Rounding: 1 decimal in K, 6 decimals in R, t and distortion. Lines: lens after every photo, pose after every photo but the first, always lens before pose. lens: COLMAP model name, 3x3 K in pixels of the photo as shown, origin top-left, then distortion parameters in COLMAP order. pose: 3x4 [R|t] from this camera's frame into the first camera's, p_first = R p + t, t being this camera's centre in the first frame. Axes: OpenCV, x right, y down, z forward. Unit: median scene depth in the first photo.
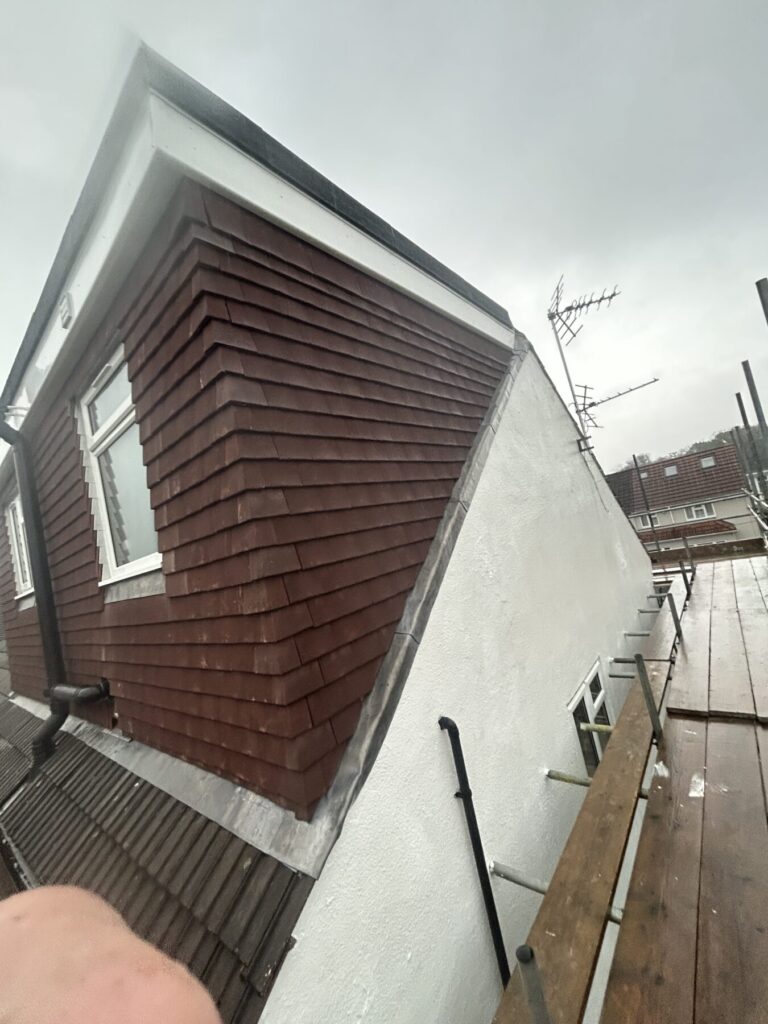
lens RADIAL K [[410.9, 0, 377.0], [0, 410.9, 513.8], [0, 0, 1]] dist [-0.001405, -0.000068]
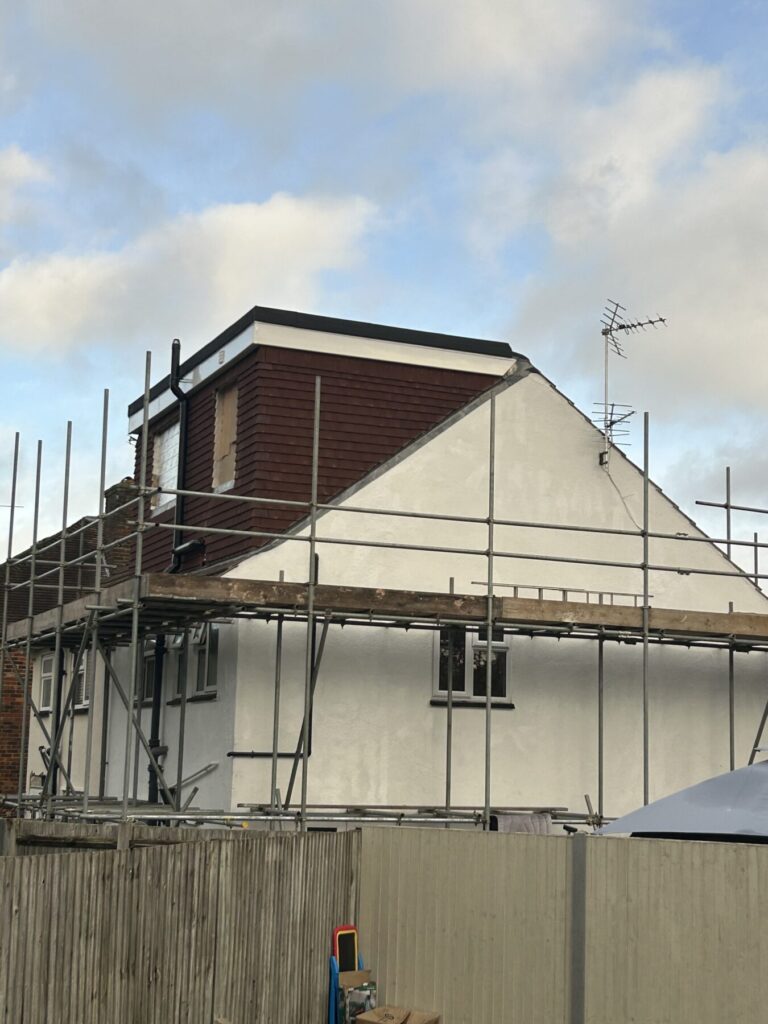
lens RADIAL K [[1587.6, 0, 384.0], [0, 1587.6, 512.0], [0, 0, 1]] dist [-0.006014, -0.003793]
pose [[0.874121, 0.168174, -0.455665, 2.222913], [-0.184269, 0.982832, 0.009246, 0.039936], [0.449397, 0.075883, 0.890103, -3.377037]]
